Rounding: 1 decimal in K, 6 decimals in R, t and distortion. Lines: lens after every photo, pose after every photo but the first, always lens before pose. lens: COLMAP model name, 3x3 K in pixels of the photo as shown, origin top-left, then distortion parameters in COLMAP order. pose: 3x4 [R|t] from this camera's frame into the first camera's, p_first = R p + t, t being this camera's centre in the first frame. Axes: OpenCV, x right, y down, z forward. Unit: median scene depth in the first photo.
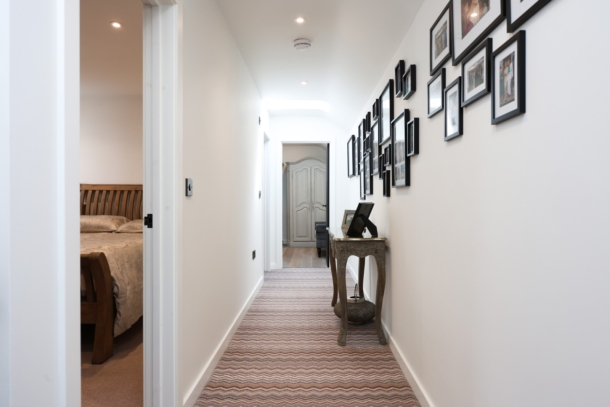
lens RADIAL K [[398.2, 0, 305.0], [0, 398.2, 203.5], [0, 0, 1]] dist [0.045275, 0.000223]
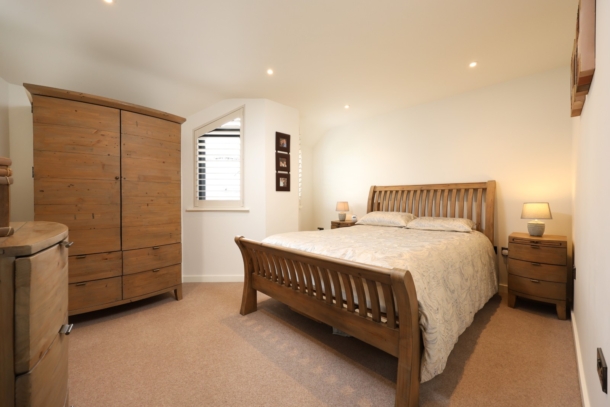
lens RADIAL K [[248.0, 0, 305.0], [0, 248.0, 203.5], [0, 0, 1]] dist [-0.000202, -0.000012]
pose [[0.712605, 0.007753, -0.701523, -0.313891], [-0.004004, 0.999968, 0.006984, 0.001959], [0.701554, -0.002168, 0.712613, 0.540153]]
